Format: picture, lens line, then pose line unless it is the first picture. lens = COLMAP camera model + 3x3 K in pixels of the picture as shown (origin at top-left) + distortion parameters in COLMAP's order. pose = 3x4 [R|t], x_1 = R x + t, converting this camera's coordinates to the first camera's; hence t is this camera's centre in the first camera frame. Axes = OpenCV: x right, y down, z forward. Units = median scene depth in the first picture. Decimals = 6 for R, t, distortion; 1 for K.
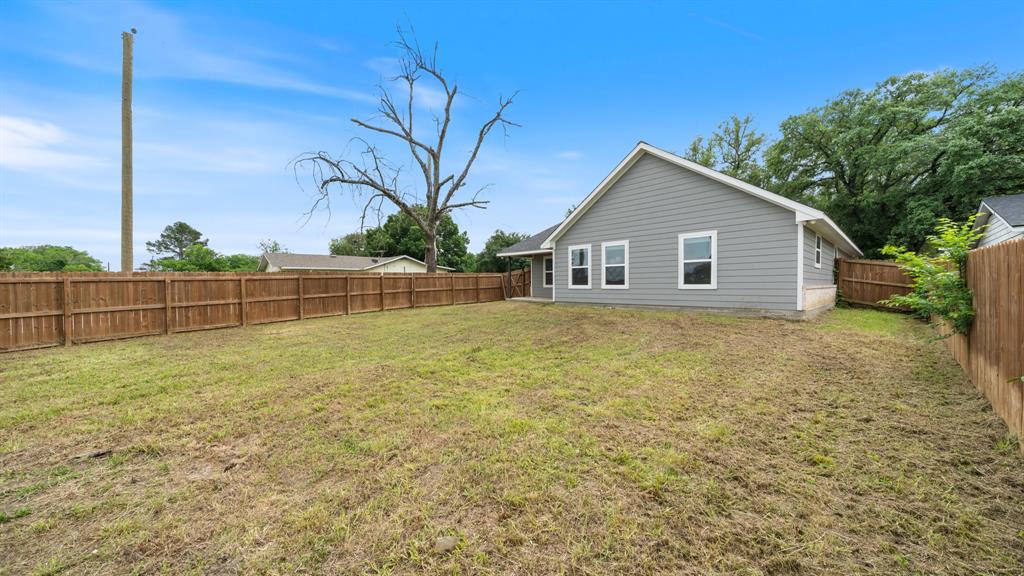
lens RADIAL K [[355.9, 0, 510.2], [0, 355.9, 288.7], [0, 0, 1]] dist [-0.003521, -0.000336]
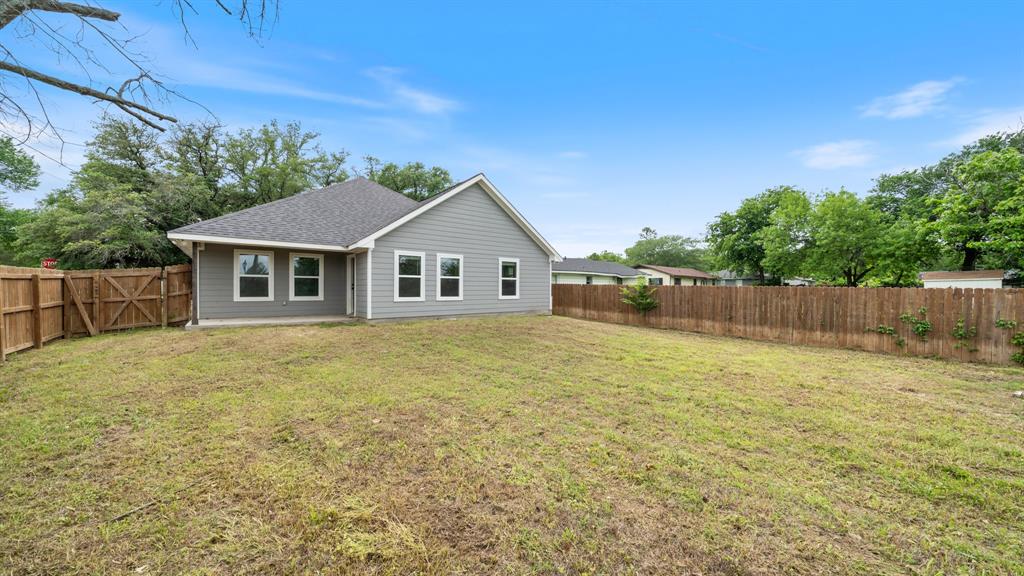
lens RADIAL K [[355.9, 0, 516.7], [0, 355.9, 289.2], [0, 0, 1]] dist [-0.003521, -0.000336]
pose [[0.045181, 0.012095, 0.998906, -0.640499], [0.012320, 0.999844, -0.012664, -0.014521], [-0.998903, 0.012879, 0.045025, 0.685788]]
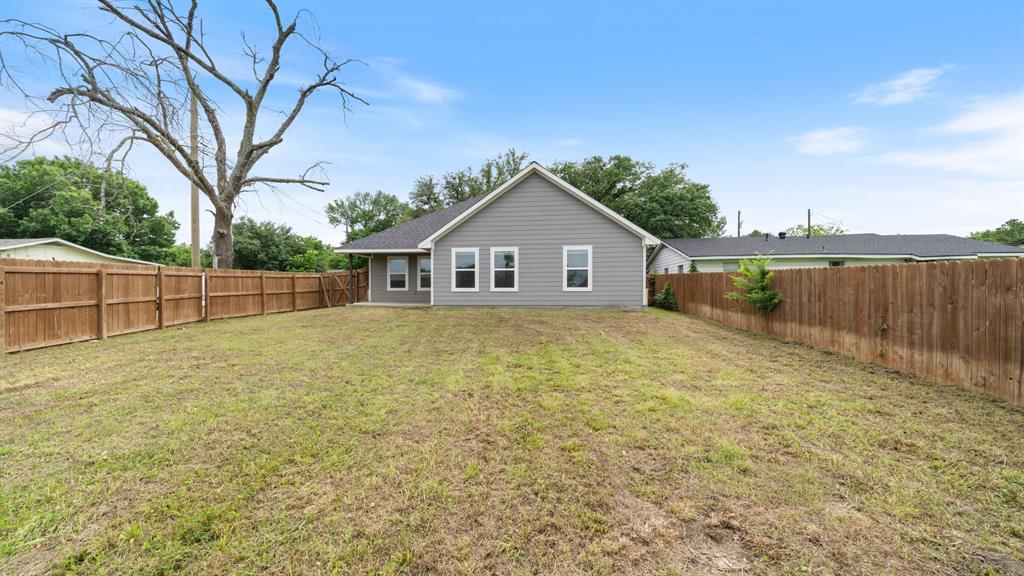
lens RADIAL K [[355.9, 0, 515.1], [0, 355.9, 285.7], [0, 0, 1]] dist [-0.003521, -0.000336]
pose [[0.748558, 0.008724, 0.663012, -0.350285], [0.005587, 0.999795, -0.019463, 0.003826], [-0.663046, 0.018273, 0.748356, 0.161055]]
